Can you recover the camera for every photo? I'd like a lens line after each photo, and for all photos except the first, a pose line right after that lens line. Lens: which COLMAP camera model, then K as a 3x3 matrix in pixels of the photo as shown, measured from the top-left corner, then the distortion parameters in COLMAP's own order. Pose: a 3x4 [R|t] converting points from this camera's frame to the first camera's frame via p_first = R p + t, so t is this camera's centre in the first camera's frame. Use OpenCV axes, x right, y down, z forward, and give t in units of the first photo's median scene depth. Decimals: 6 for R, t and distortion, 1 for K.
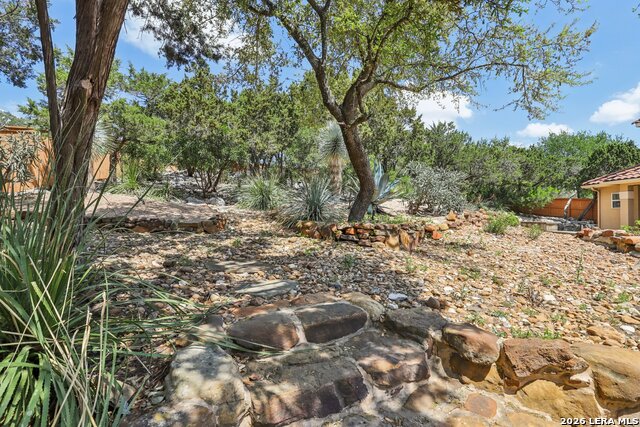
lens RADIAL K [[298.8, 0, 316.6], [0, 298.8, 216.3], [0, 0, 1]] dist [-0.028582, 0.003102]
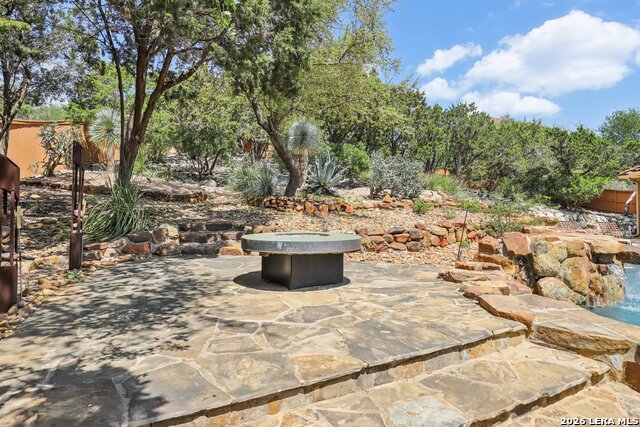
lens RADIAL K [[396.9, 0, 311.1], [0, 396.9, 197.6], [0, 0, 1]] dist [-0.007590, -0.000963]
pose [[0.991101, 0.028741, -0.129972, 0.258252], [-0.032526, 0.999104, -0.027094, 0.034888], [0.129077, 0.031080, 0.991147, -0.473527]]
